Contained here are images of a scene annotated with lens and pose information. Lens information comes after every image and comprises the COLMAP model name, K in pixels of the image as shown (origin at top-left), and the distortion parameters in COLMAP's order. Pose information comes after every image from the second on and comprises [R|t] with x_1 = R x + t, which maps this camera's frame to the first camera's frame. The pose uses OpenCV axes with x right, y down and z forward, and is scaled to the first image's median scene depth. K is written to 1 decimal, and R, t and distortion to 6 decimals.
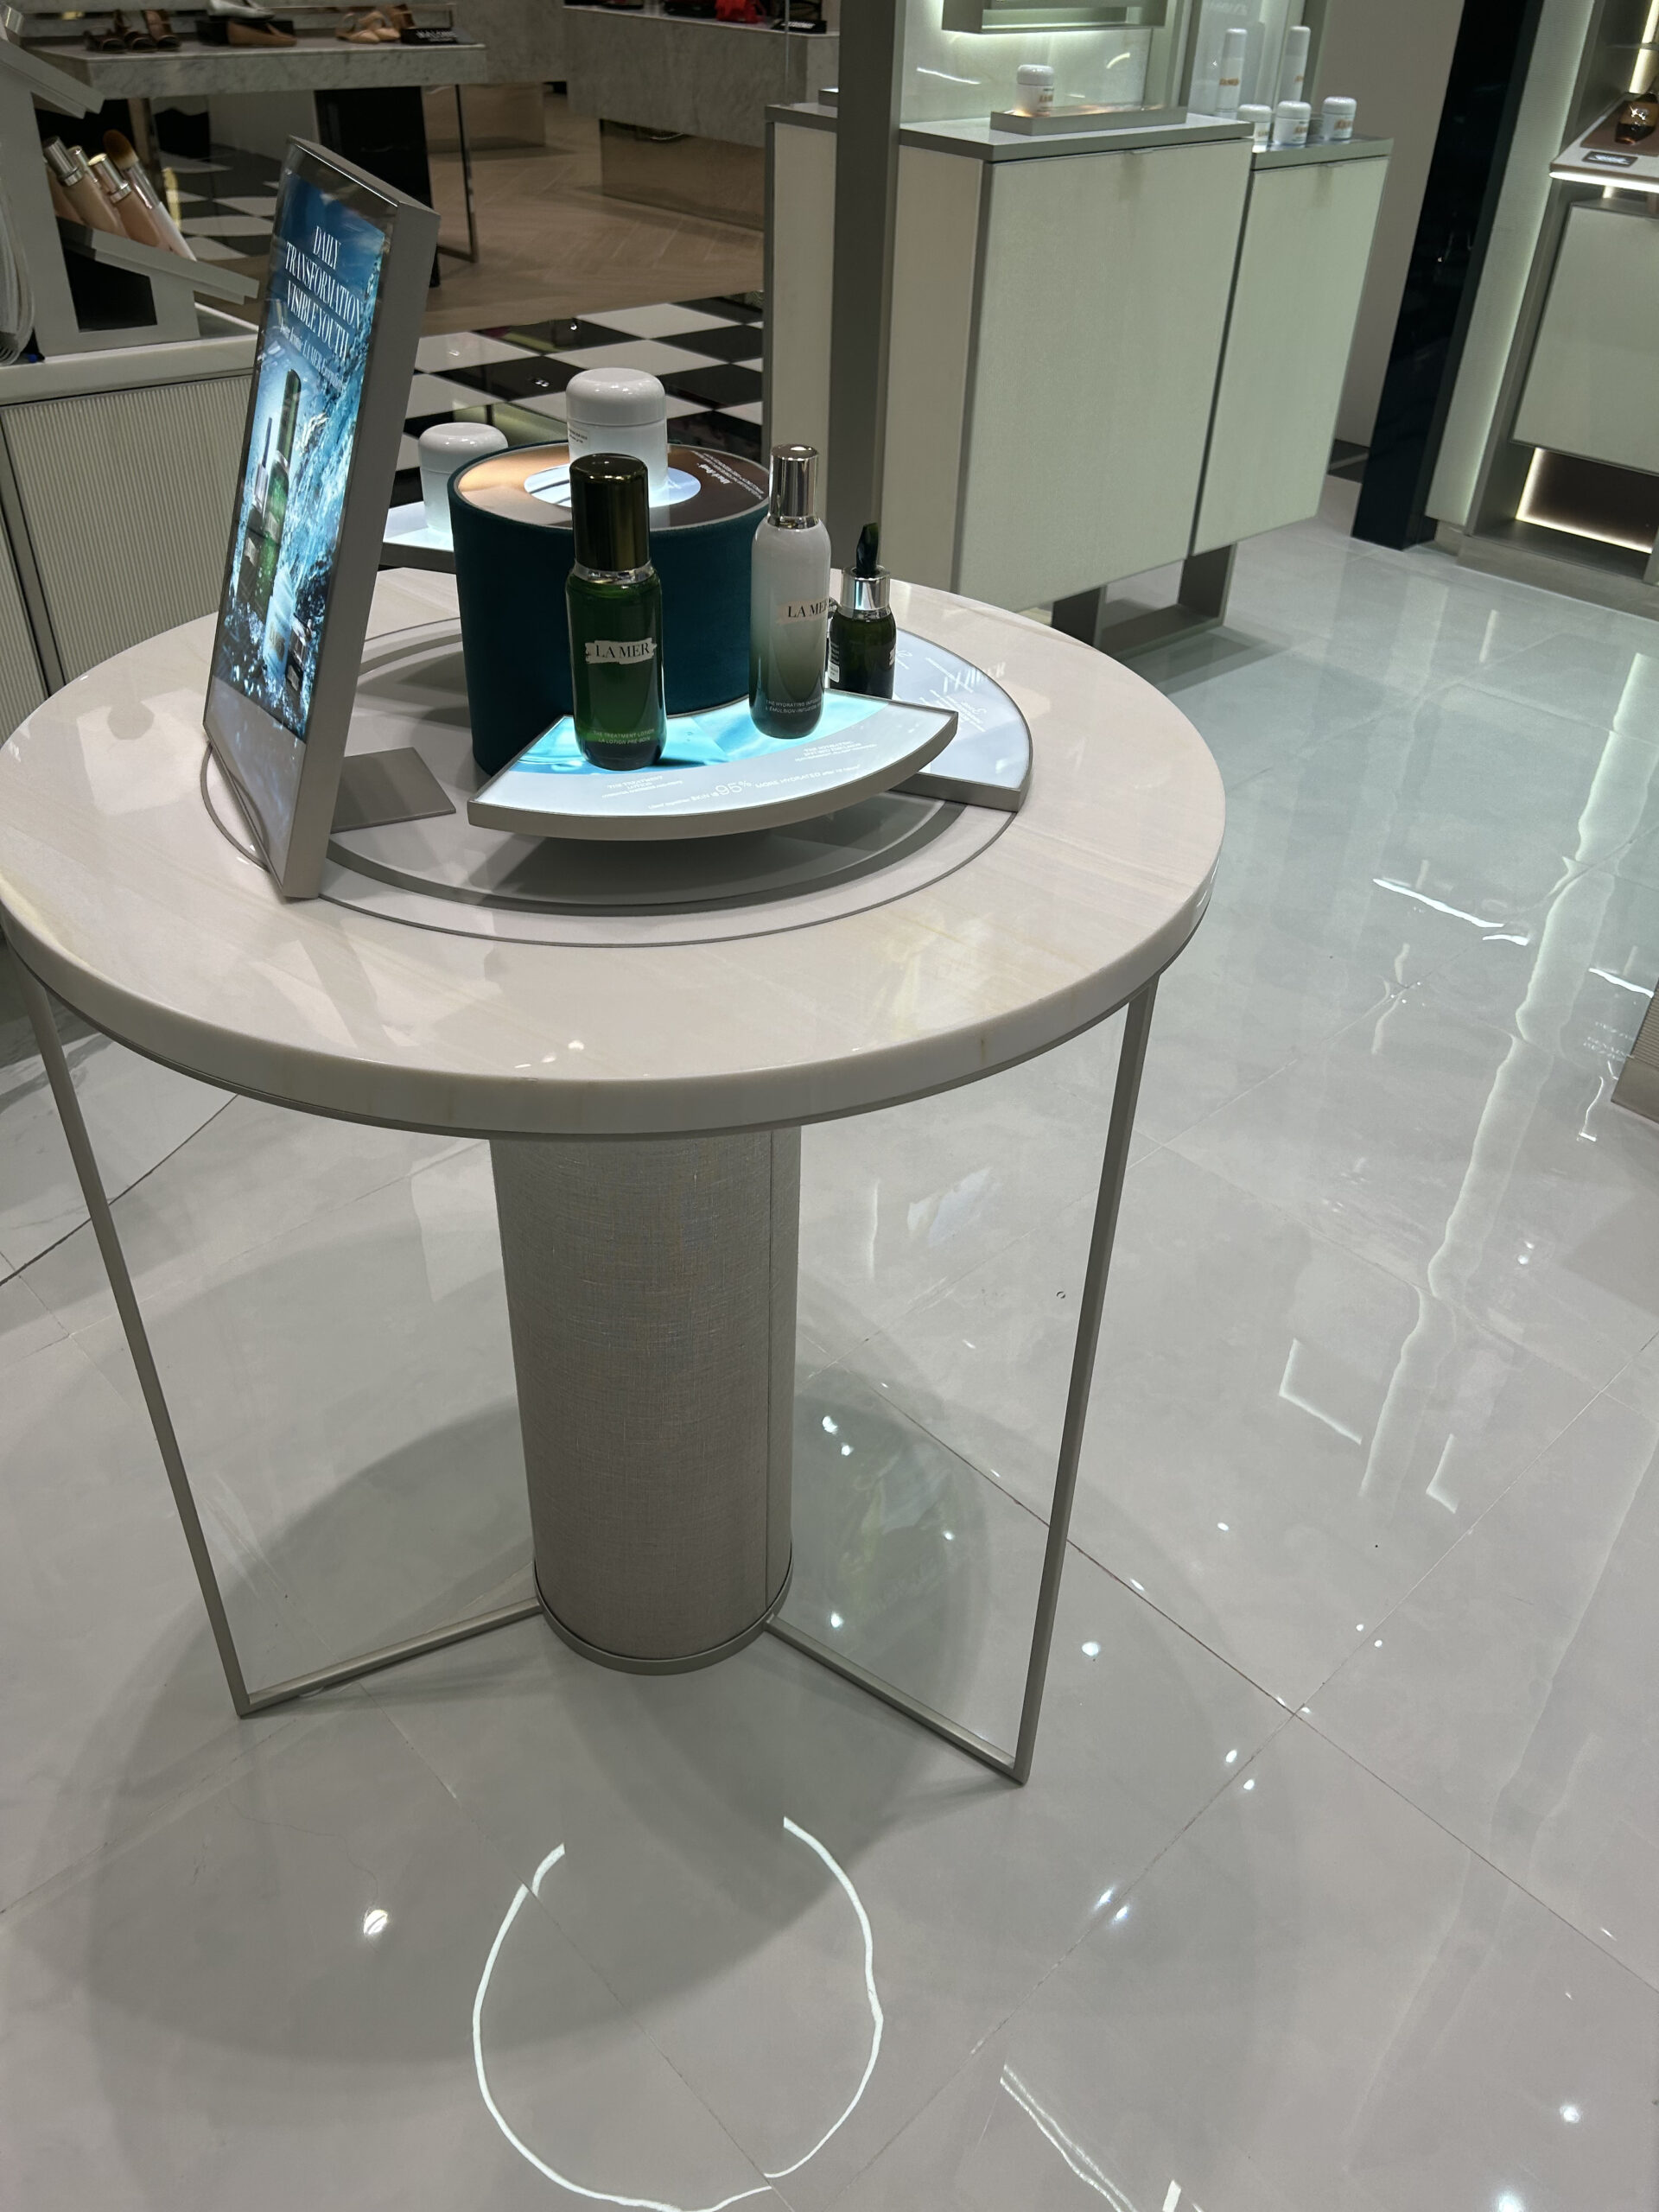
lens RADIAL K [[1651.5, 0, 836.3], [0, 1651.5, 1125.8], [0, 0, 1]] dist [0.031519, -0.040161]
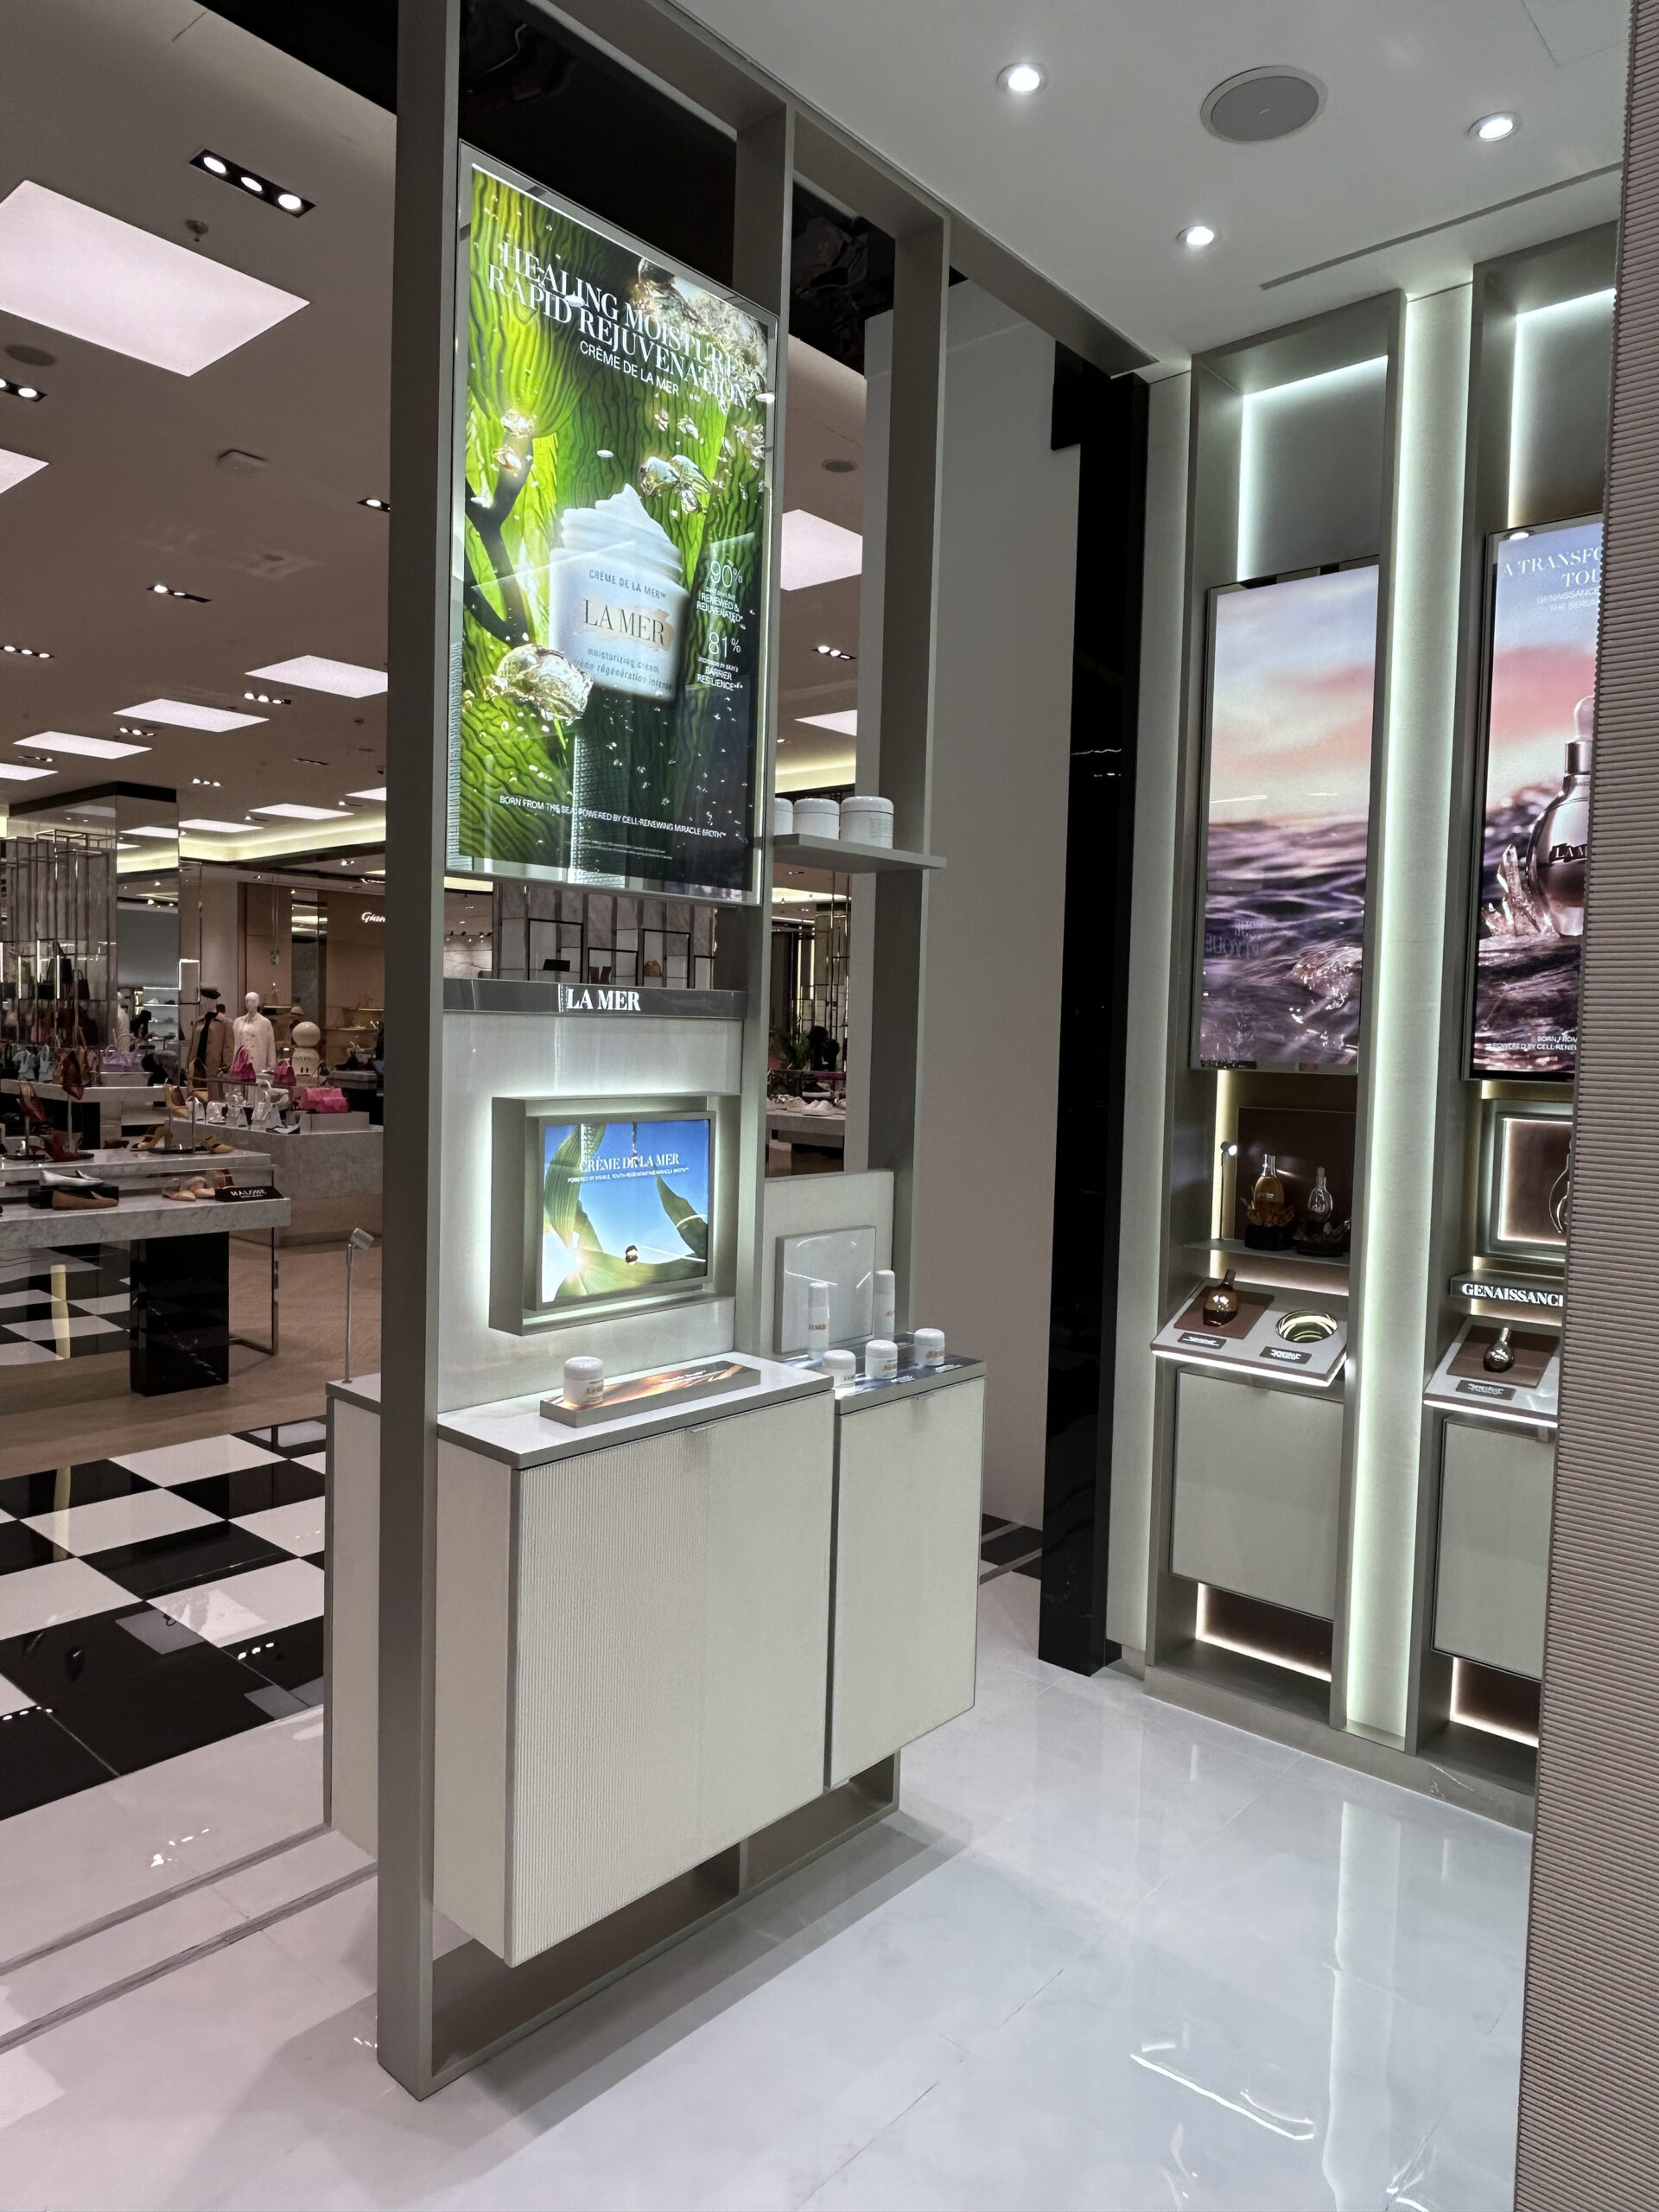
lens RADIAL K [[1430.7, 0, 822.3], [0, 1430.7, 1105.5], [0, 0, 1]] dist [0.002309, -0.012673]
pose [[0.995805, -0.010757, 0.090872, 0.127869], [0.059180, 0.833141, -0.549885, -0.200291], [-0.069794, 0.552956, 0.830282, 0.141145]]
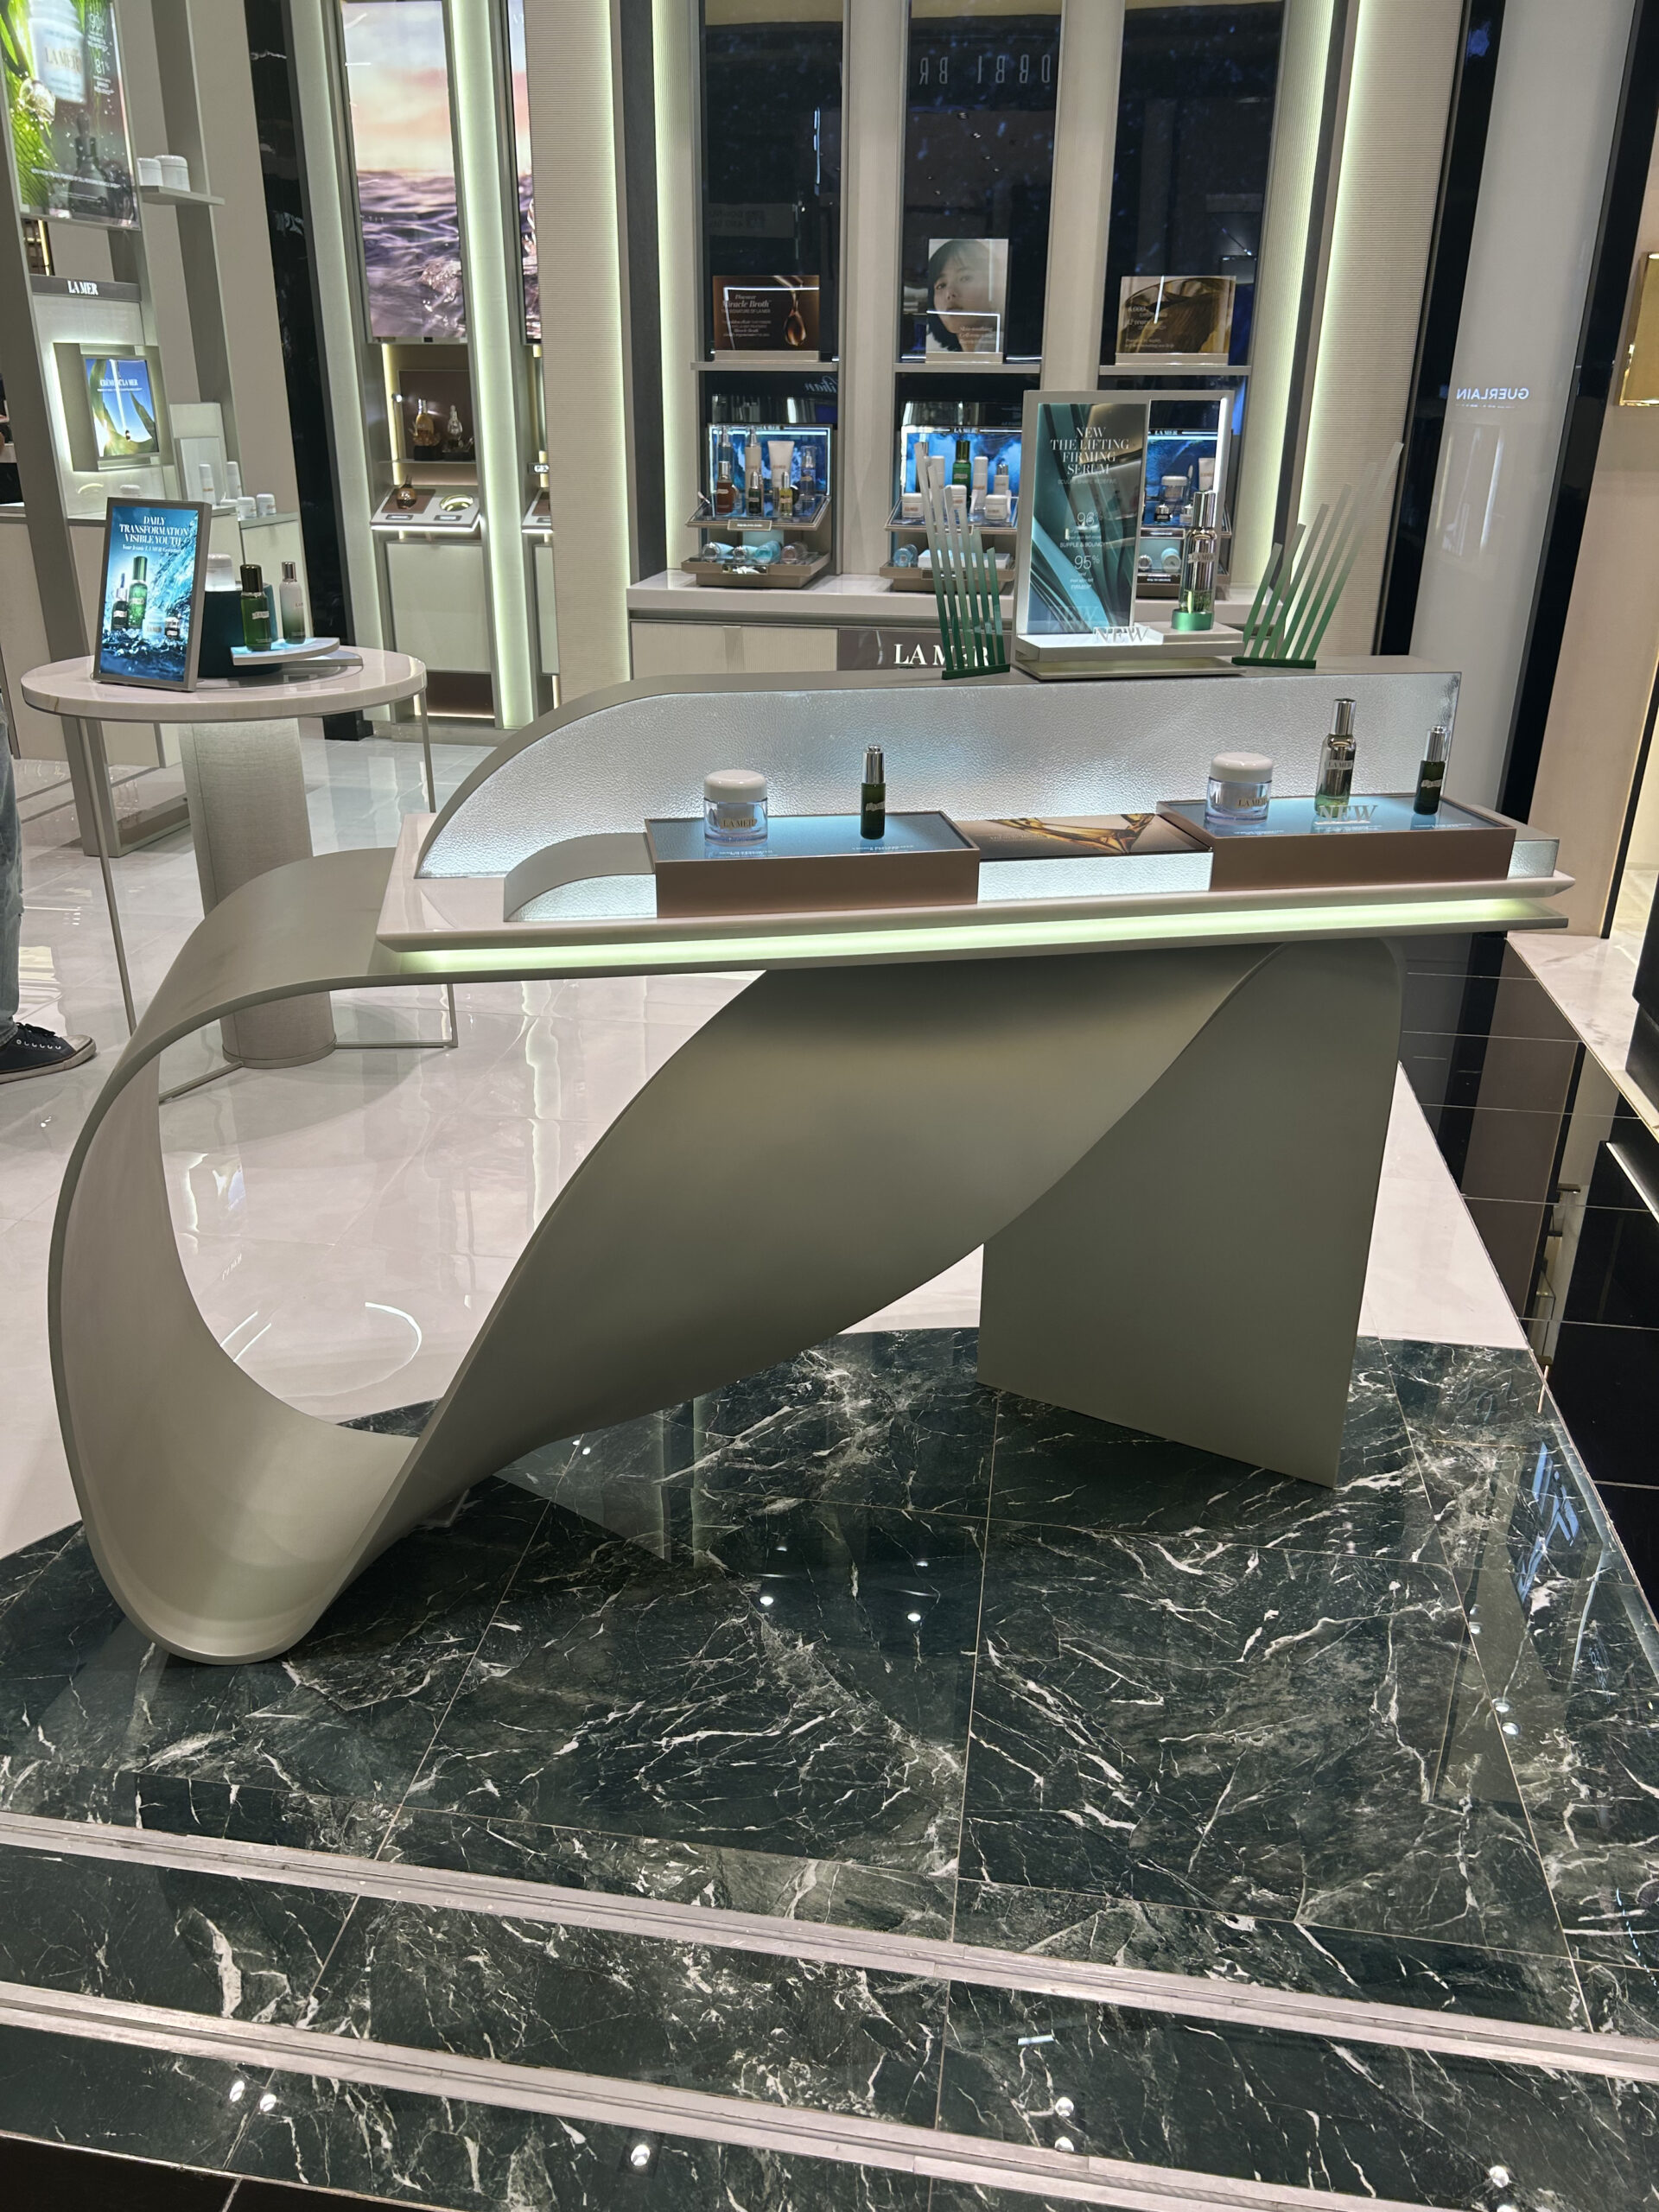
lens RADIAL K [[1651.5, 0, 822.0], [0, 1651.5, 1109.8], [0, 0, 1]] dist [0.031519, -0.040161]
pose [[0.789176, -0.268258, 0.552484, -0.363966], [0.379783, 0.920109, -0.095730, 0.386028], [-0.482665, 0.285372, 0.828008, -0.579060]]
